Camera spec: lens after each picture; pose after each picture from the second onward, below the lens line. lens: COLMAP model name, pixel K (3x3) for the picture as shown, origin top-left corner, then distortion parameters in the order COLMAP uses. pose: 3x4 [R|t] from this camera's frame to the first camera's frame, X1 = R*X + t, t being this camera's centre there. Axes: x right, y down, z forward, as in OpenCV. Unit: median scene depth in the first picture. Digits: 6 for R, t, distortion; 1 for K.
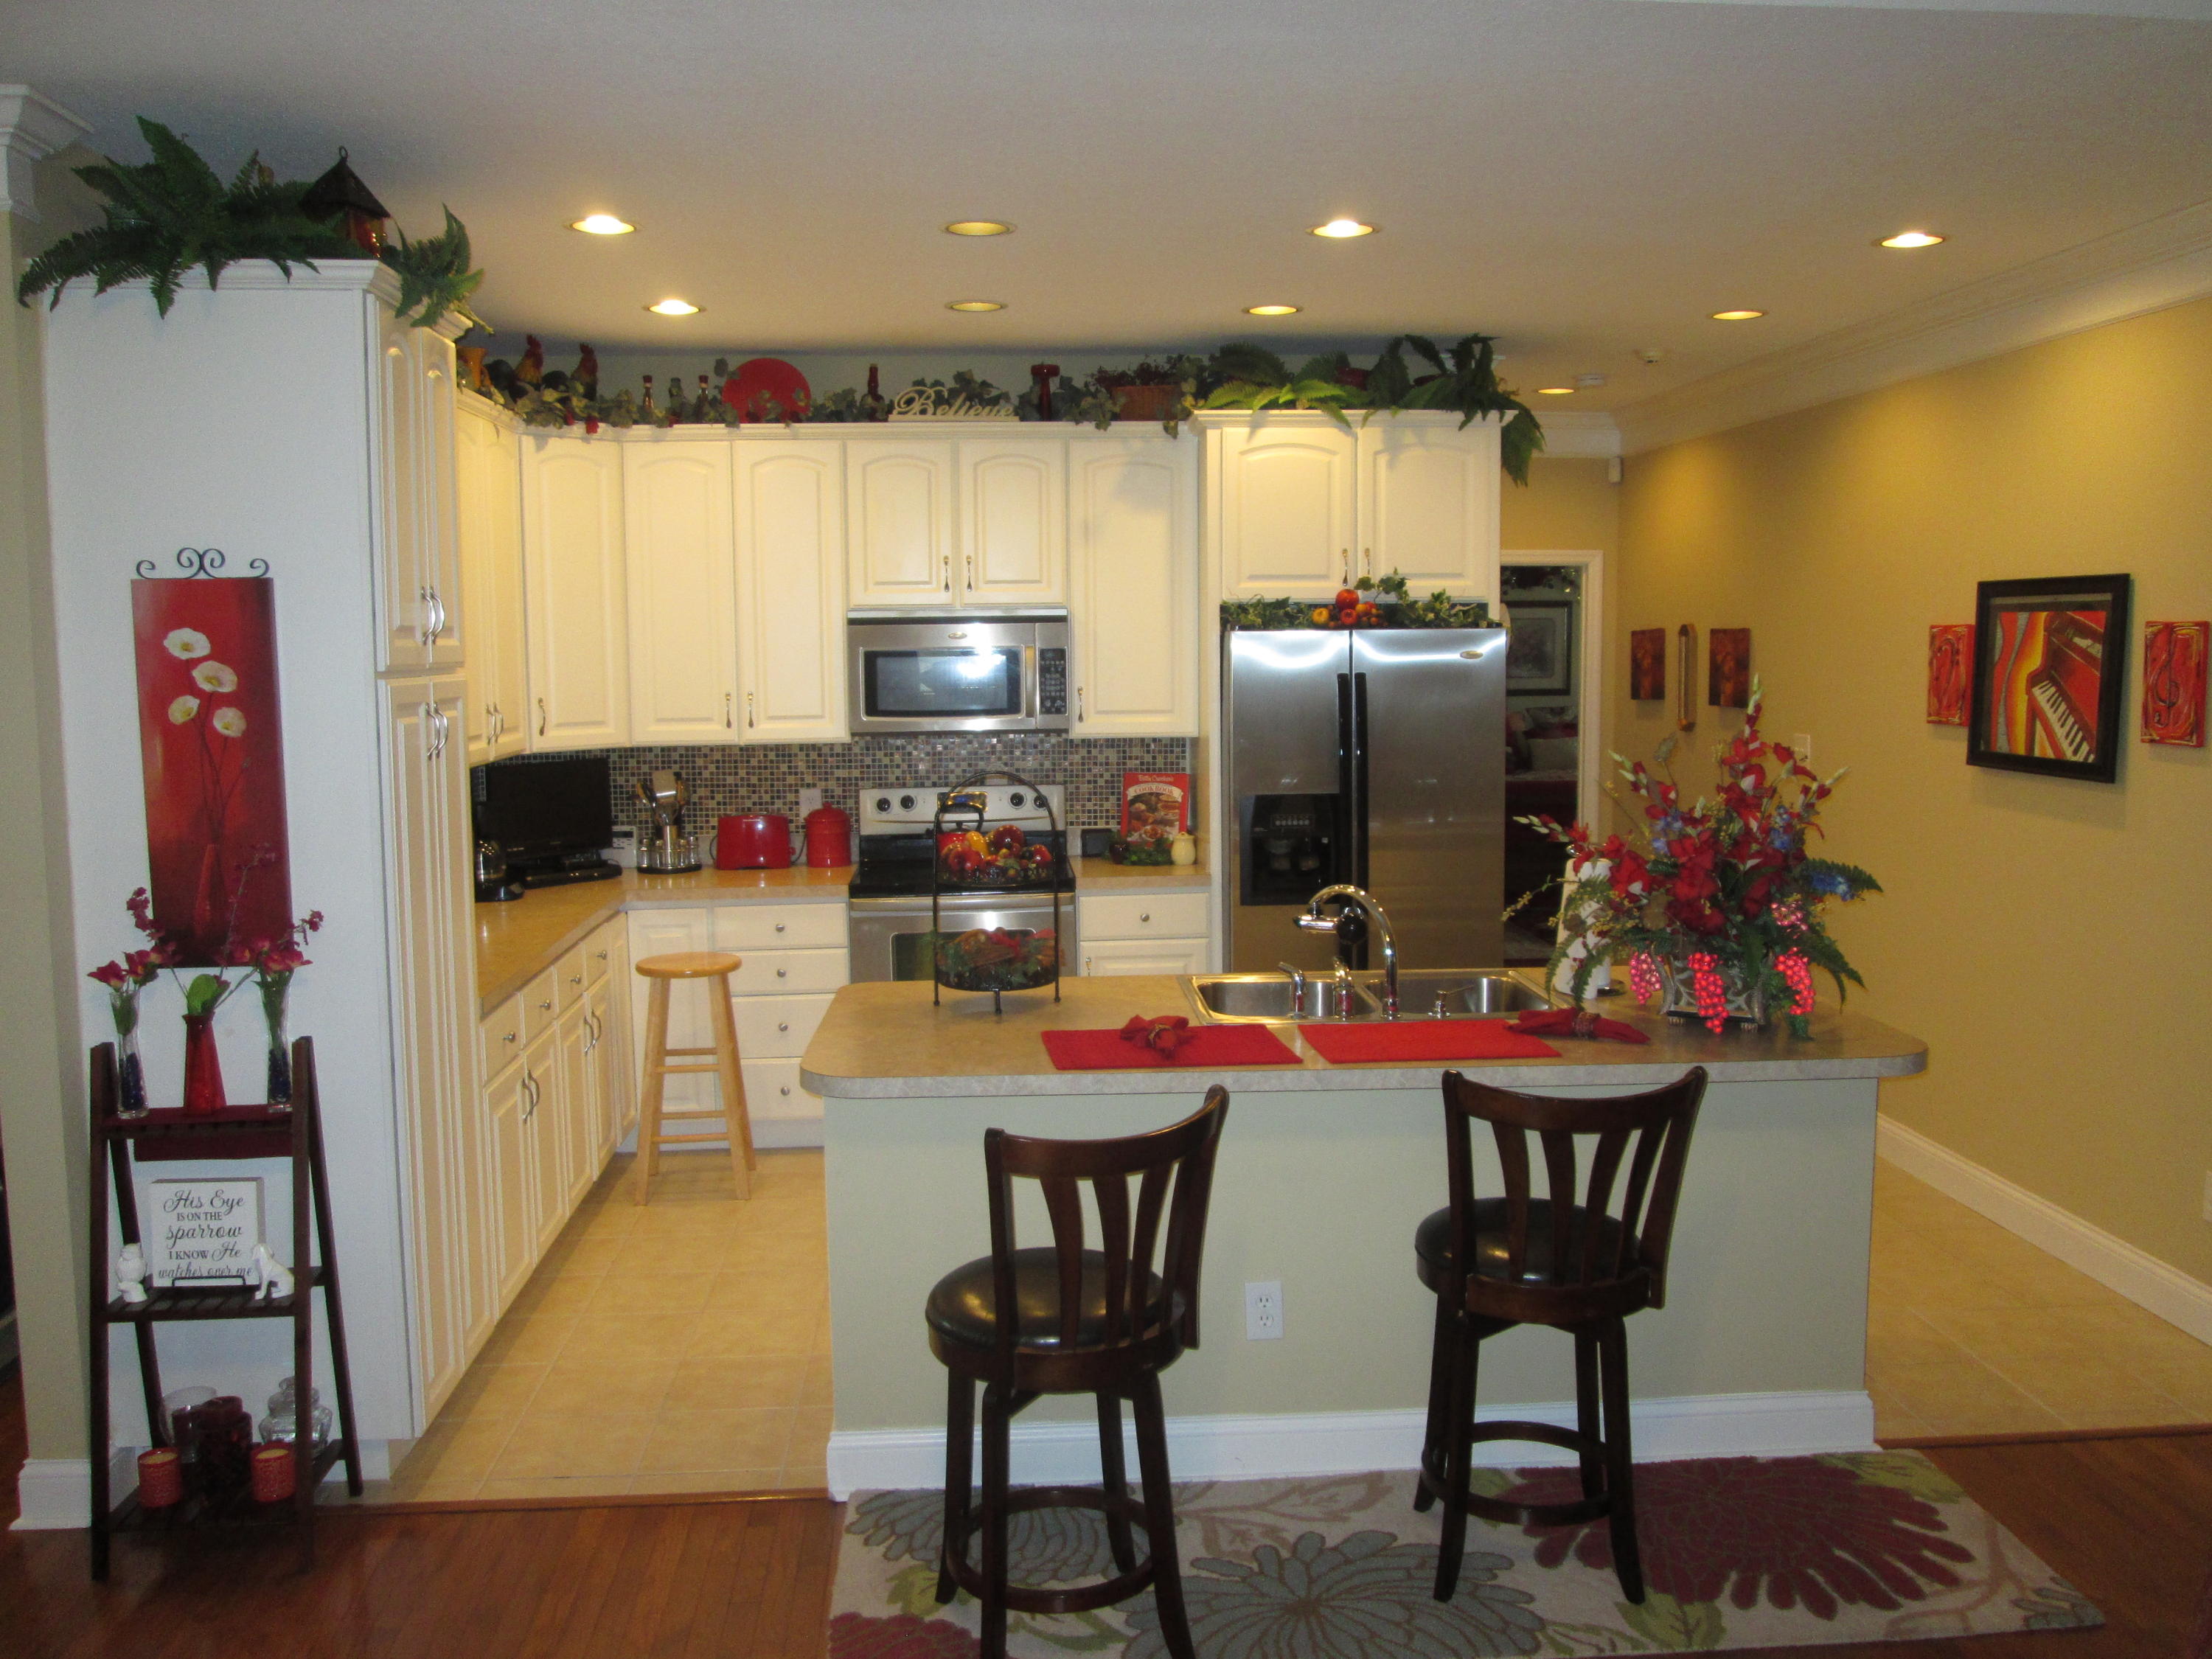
lens RADIAL K [[1843.2, 0, 1106.0], [0, 1843.2, 829.5], [0, 0, 1]] dist [-0.015000, -0.003362]
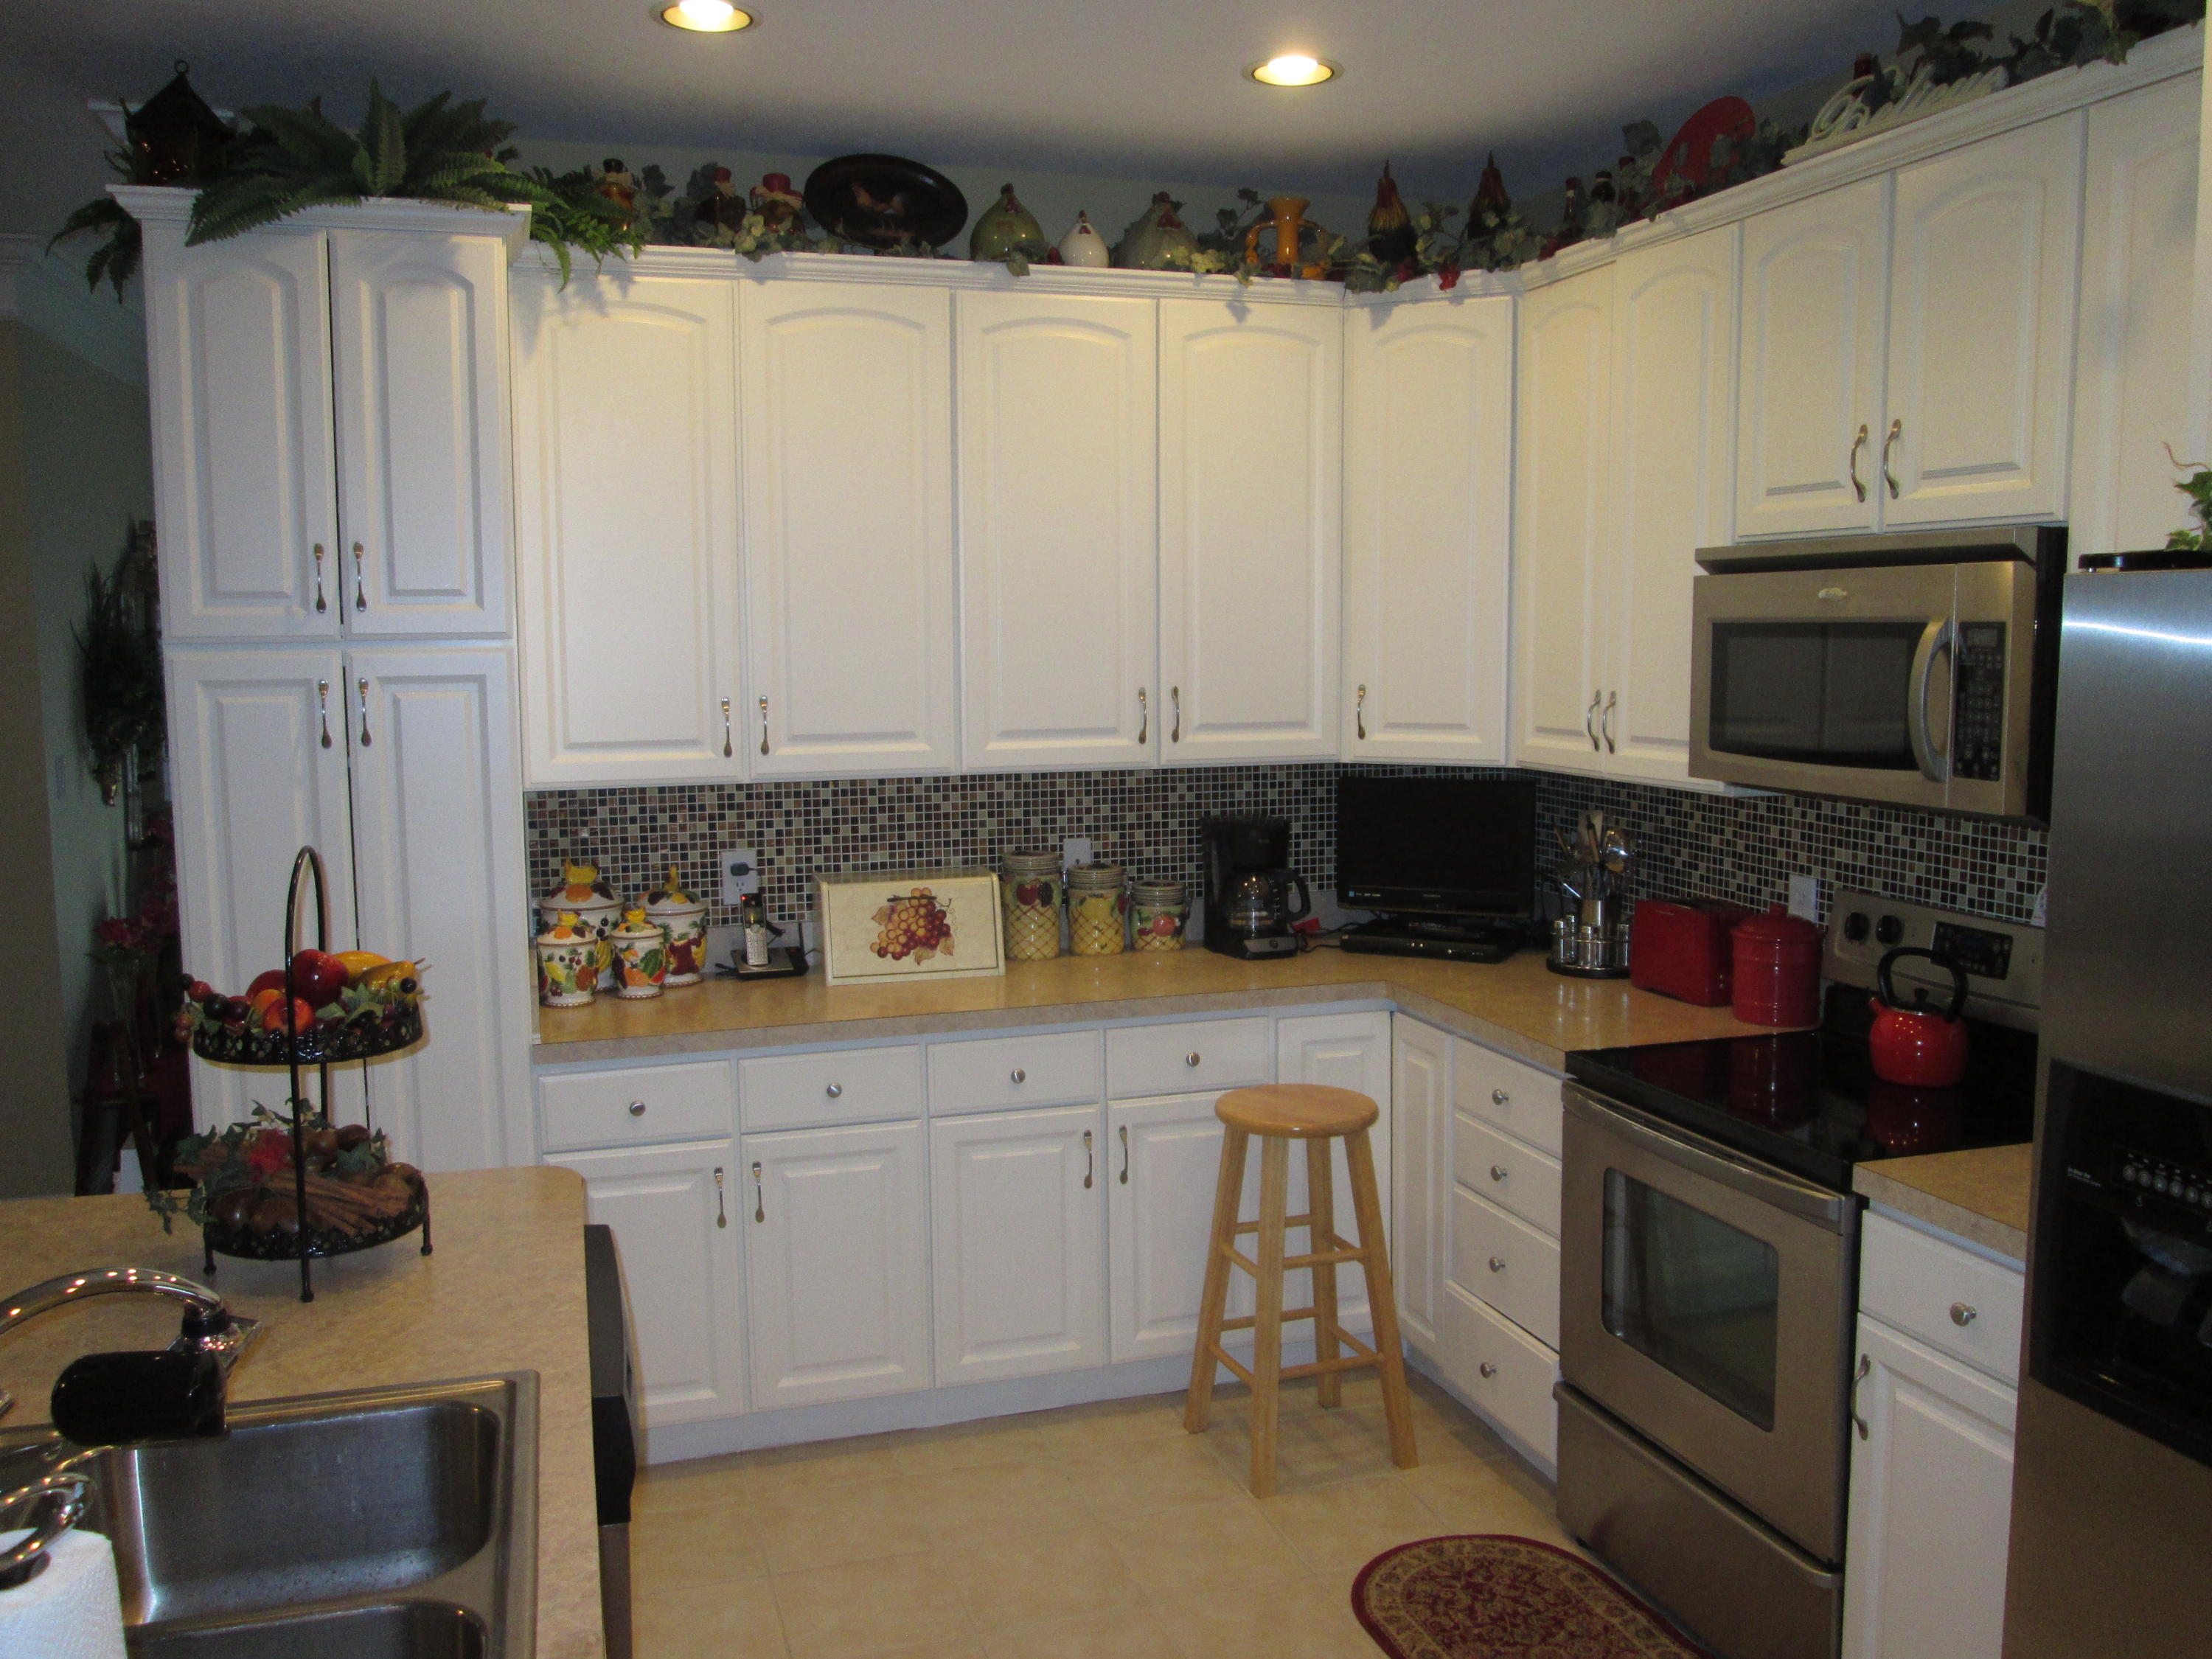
lens RADIAL K [[1843.2, 0, 1106.0], [0, 1843.2, 829.5], [0, 0, 1]] dist [-0.015000, -0.003362]
pose [[0.226738, 0.120959, -0.966415, 0.338498], [-0.097673, 0.990080, 0.101005, -0.075203], [0.969046, 0.071491, 0.236303, 0.712090]]
